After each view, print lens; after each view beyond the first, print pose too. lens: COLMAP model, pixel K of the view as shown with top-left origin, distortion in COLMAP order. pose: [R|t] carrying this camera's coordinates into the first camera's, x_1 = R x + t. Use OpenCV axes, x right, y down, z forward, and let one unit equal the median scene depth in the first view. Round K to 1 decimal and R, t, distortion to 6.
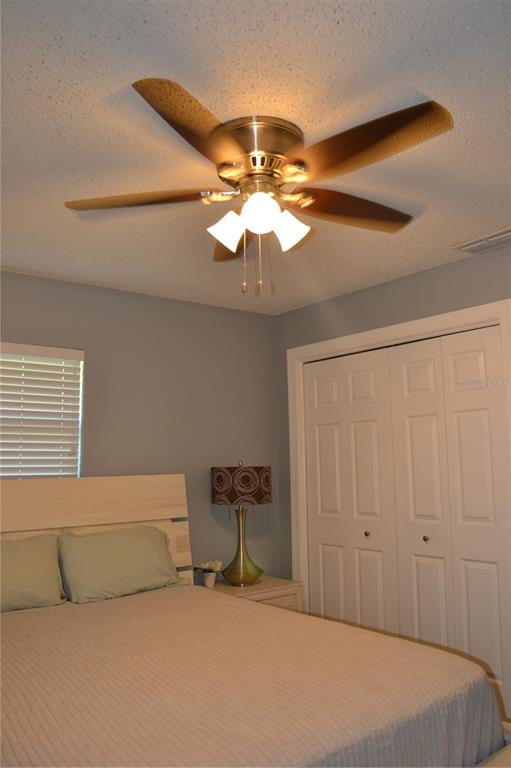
lens RADIAL K [[613.4, 0, 255.5], [0, 613.4, 384.0], [0, 0, 1]] dist [-0.086068, 0.017432]
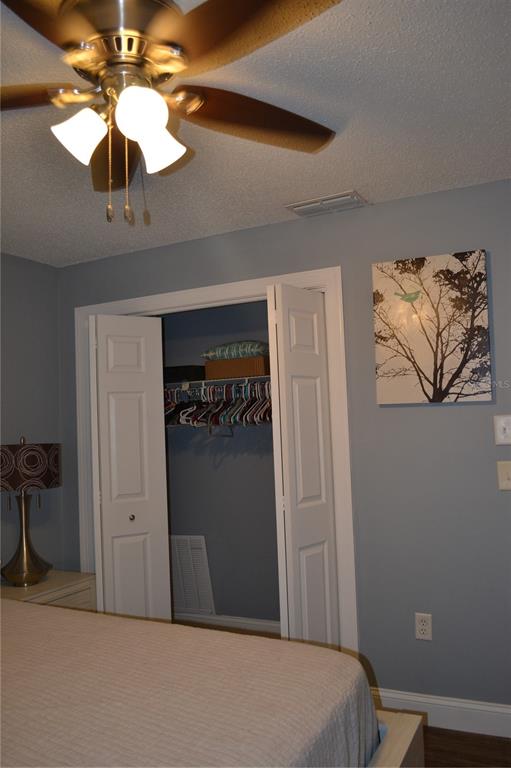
lens RADIAL K [[613.4, 0, 255.5], [0, 613.4, 384.0], [0, 0, 1]] dist [-0.086068, 0.017432]
pose [[0.909373, 0.012351, 0.415798, -0.089724], [-0.031825, 0.998695, 0.039937, 0.010719], [-0.414762, -0.049550, 0.908580, 0.137887]]
